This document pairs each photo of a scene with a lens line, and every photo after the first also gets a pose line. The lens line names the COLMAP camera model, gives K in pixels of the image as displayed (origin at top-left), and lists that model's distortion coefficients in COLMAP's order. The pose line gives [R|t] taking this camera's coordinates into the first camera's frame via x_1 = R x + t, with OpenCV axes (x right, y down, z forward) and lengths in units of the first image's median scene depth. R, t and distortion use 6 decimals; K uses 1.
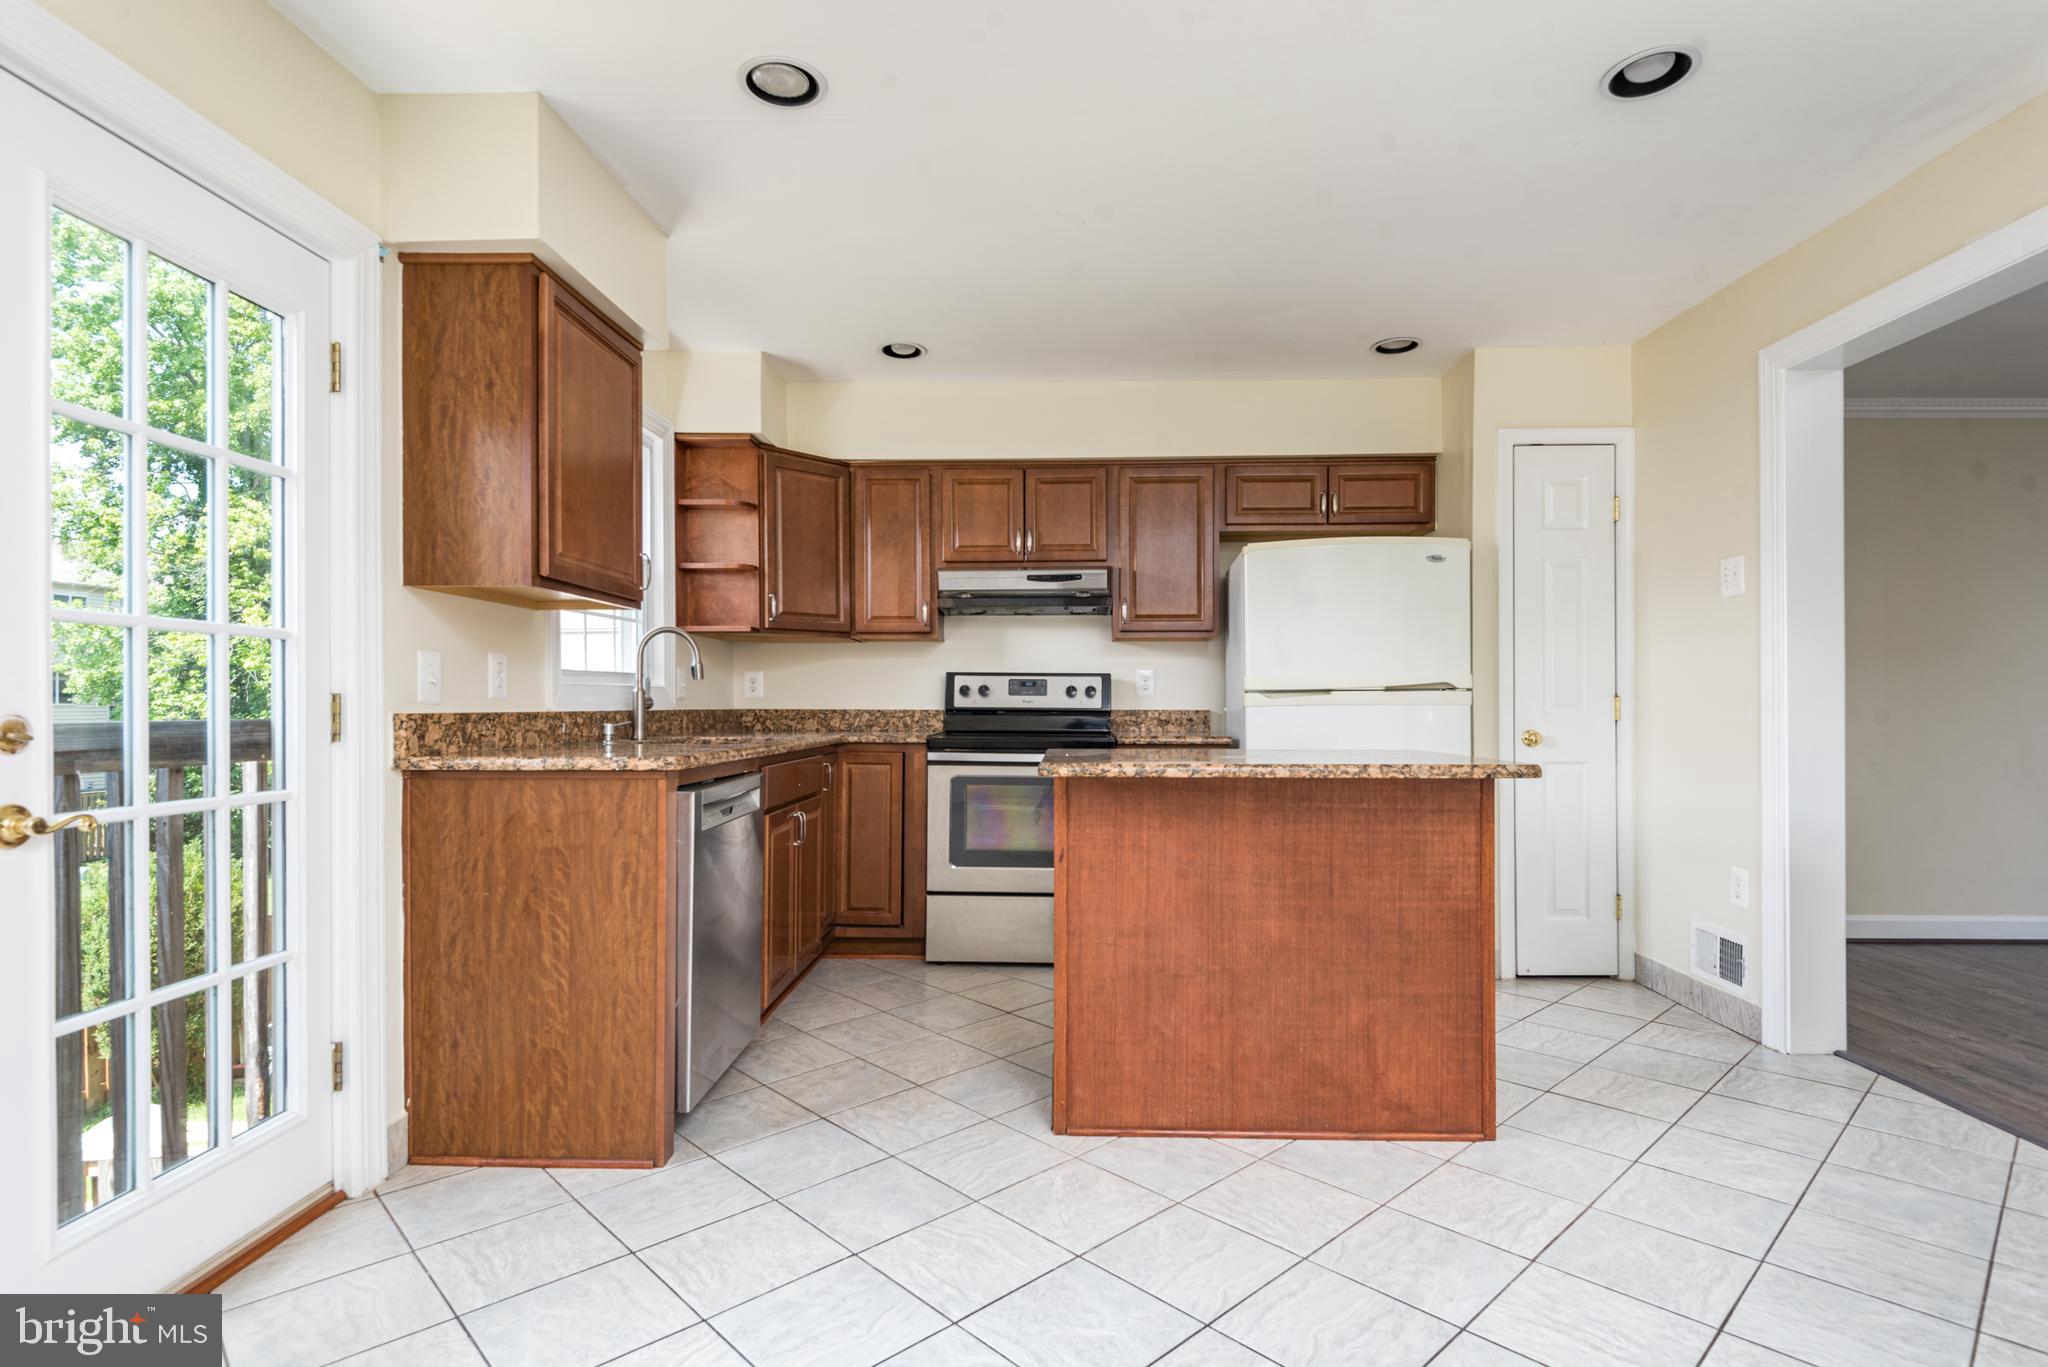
lens RADIAL K [[1036.8, 0, 1034.7], [0, 1036.8, 701.5], [0, 0, 1]] dist [0.045965, -0.042281]
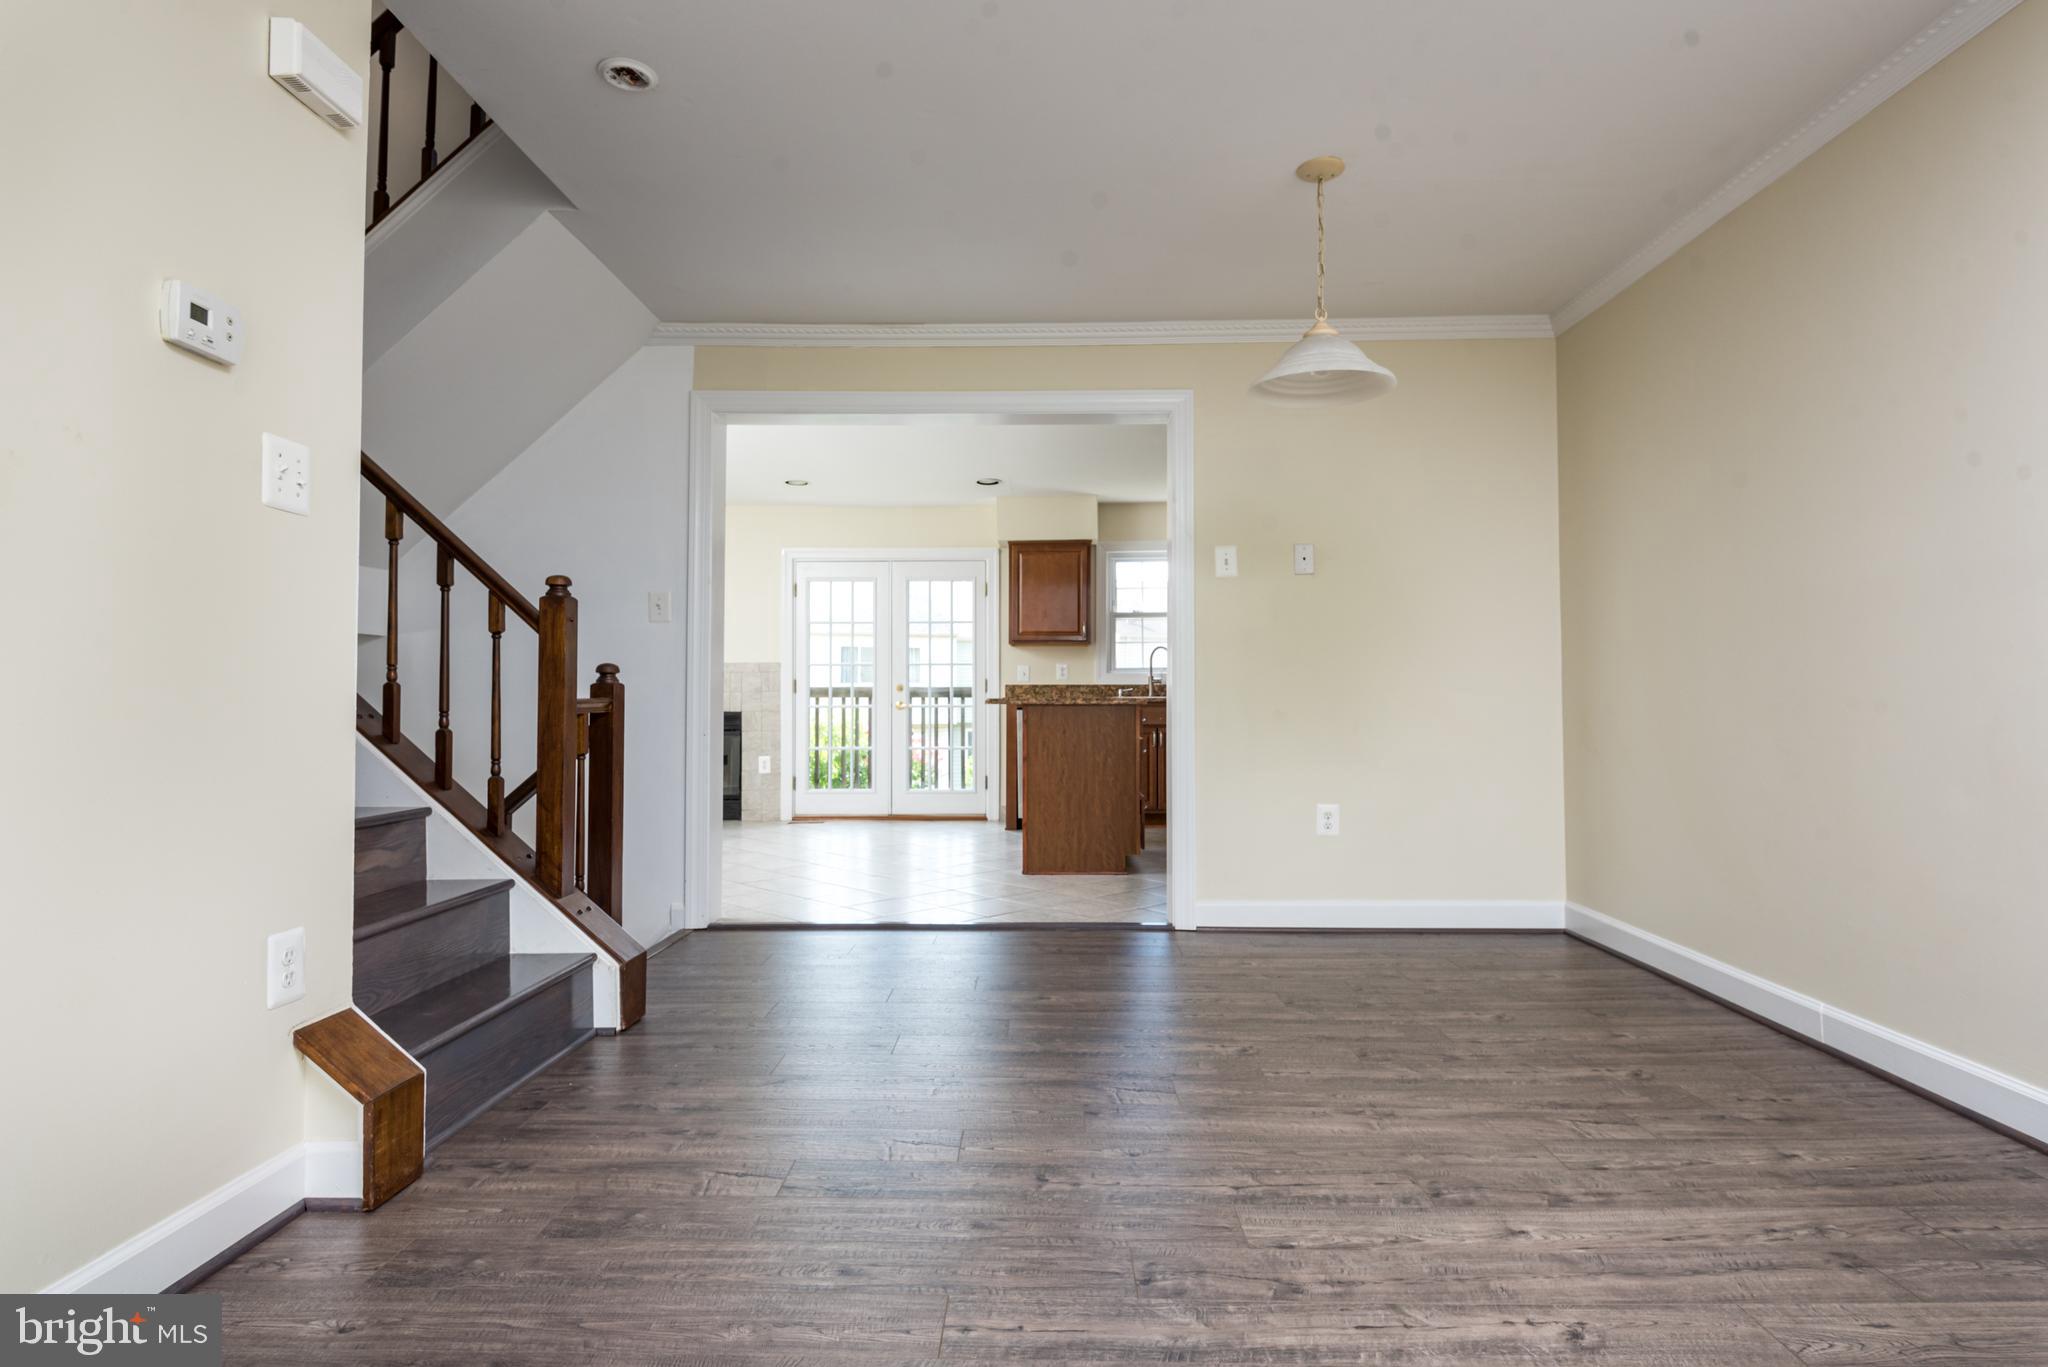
lens RADIAL K [[1060.6, 0, 1024.0], [0, 1060.6, 683.5], [0, 0, 1]] dist [0.001241, -0.000208]
pose [[-0.008845, -0.020044, -0.999760, 2.600276], [0.001968, 0.999797, -0.020062, 0.070710], [0.999959, -0.002144, -0.008803, 1.015261]]
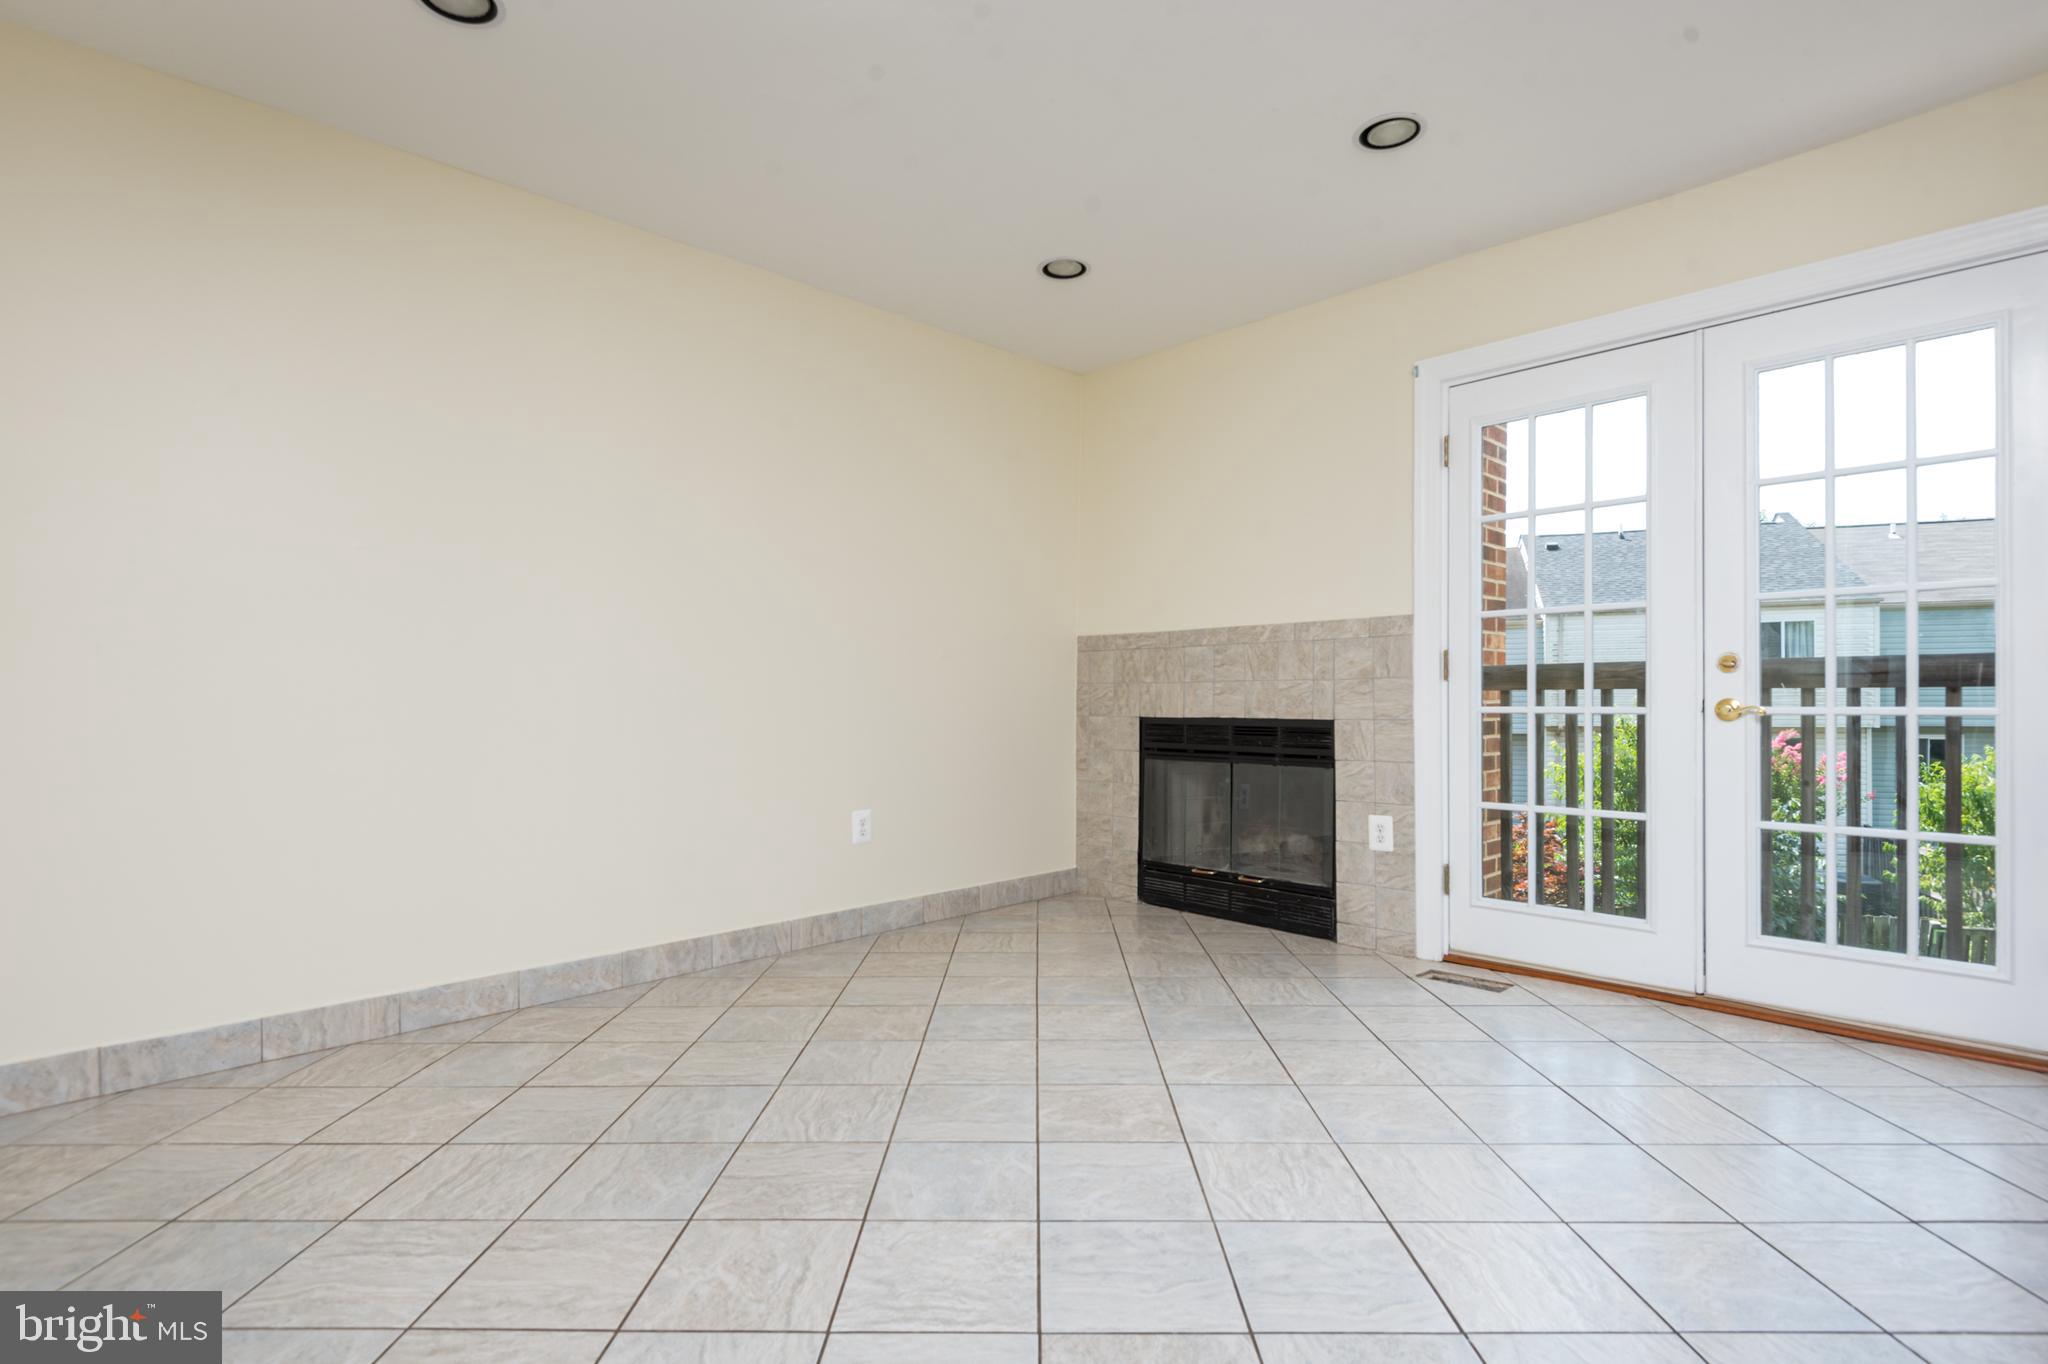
lens RADIAL K [[968.9, 0, 1050.0], [0, 968.9, 700.0], [0, 0, 1]] dist [0.040730, -0.034781]
pose [[-0.696538, -0.000066, -0.717520, 0.751525], [0.002134, 0.999995, -0.002164, 0.062081], [0.717517, -0.003039, -0.696535, 0.834666]]
